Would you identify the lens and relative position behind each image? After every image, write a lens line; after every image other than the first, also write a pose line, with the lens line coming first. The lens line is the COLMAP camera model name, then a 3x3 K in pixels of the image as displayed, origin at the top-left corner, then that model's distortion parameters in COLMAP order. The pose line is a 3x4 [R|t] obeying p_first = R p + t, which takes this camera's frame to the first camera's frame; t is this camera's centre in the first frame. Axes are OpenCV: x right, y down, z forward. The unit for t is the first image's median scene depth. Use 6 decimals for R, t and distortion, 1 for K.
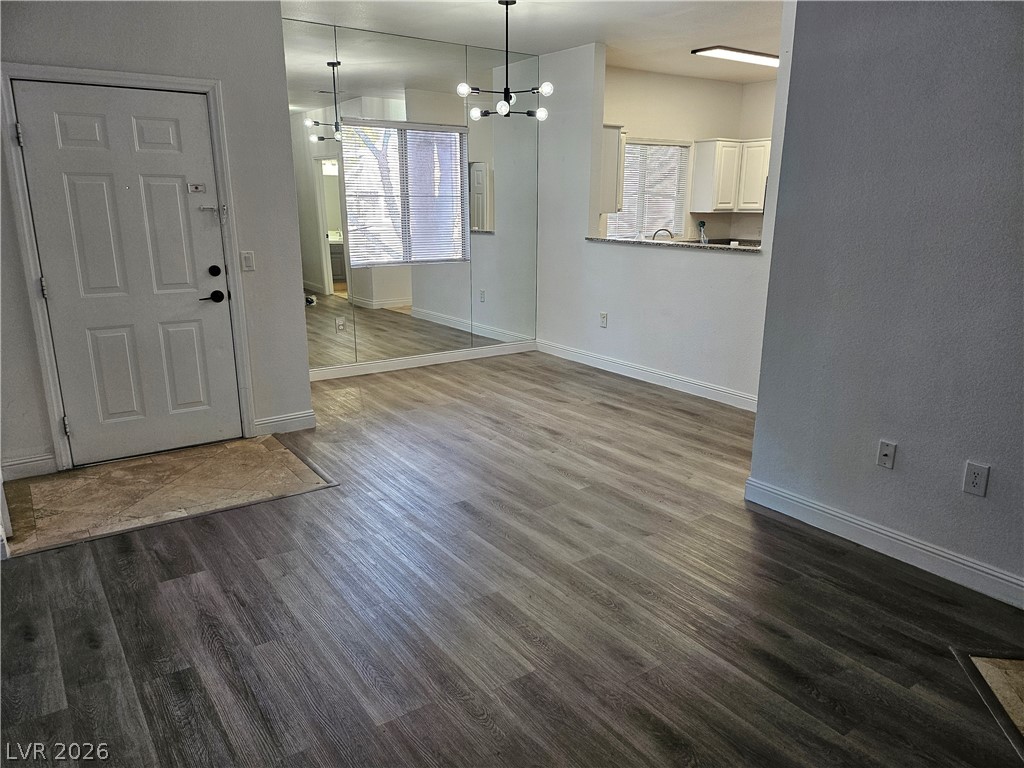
lens RADIAL K [[718.9, 0, 515.4], [0, 718.9, 388.2], [0, 0, 1]] dist [0.079854, -0.093131]
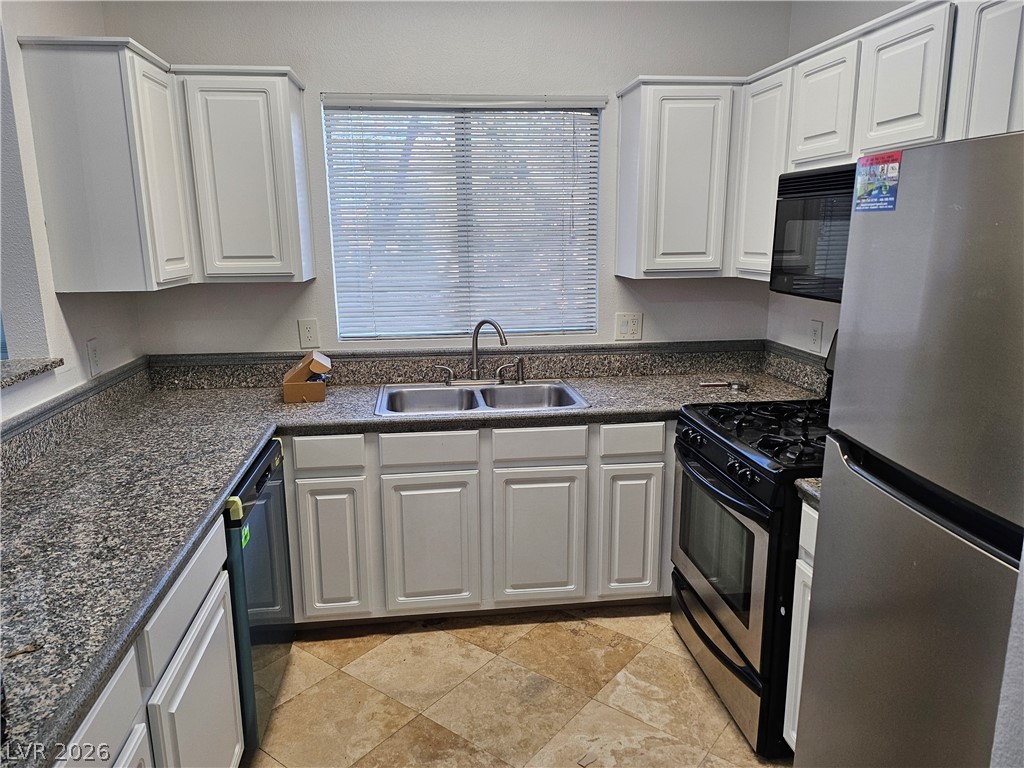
lens RADIAL K [[756.7, 0, 512.0], [0, 756.7, 384.0], [0, 0, 1]] dist [0.088426, 0.001015]
pose [[0.877718, 0.082517, -0.472019, 0.658275], [-0.104902, 0.994256, -0.021251, -0.283485], [0.467554, 0.068168, 0.881332, 1.027893]]
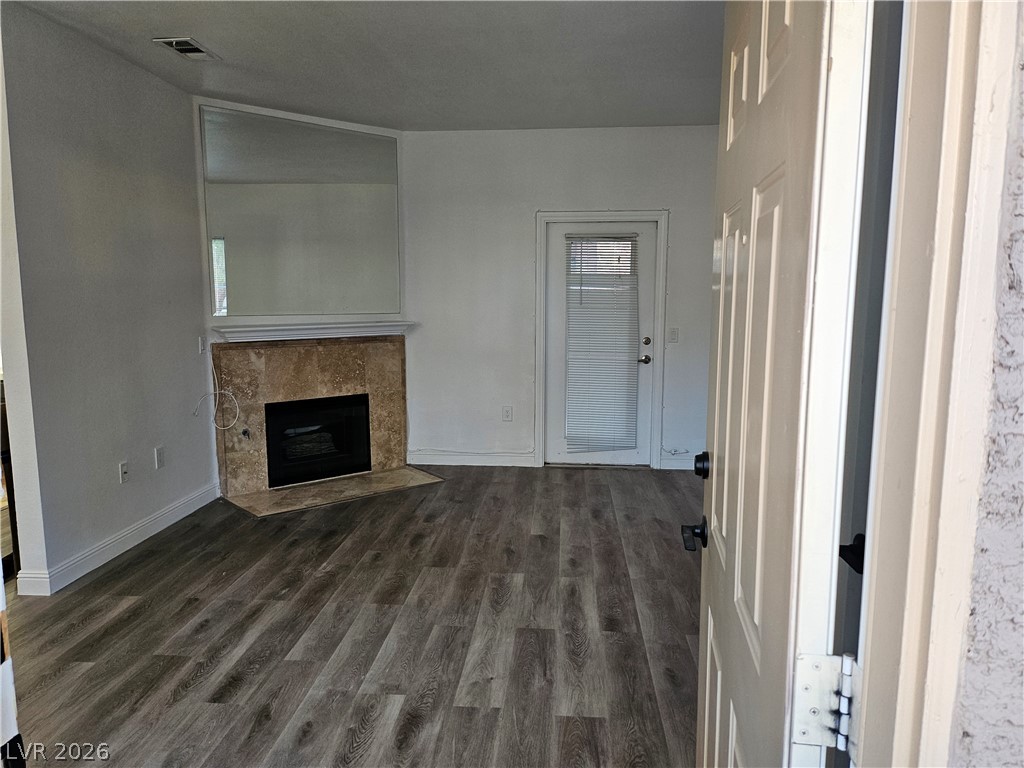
lens RADIAL K [[709.7, 0, 517.6], [0, 709.7, 386.9], [0, 0, 1]] dist [0.090040, -0.101257]
pose [[-0.771197, -0.087785, 0.630515, -0.571514], [0.158262, 0.932913, 0.323460, -0.244351], [-0.616610, 0.349238, -0.705567, 0.961497]]
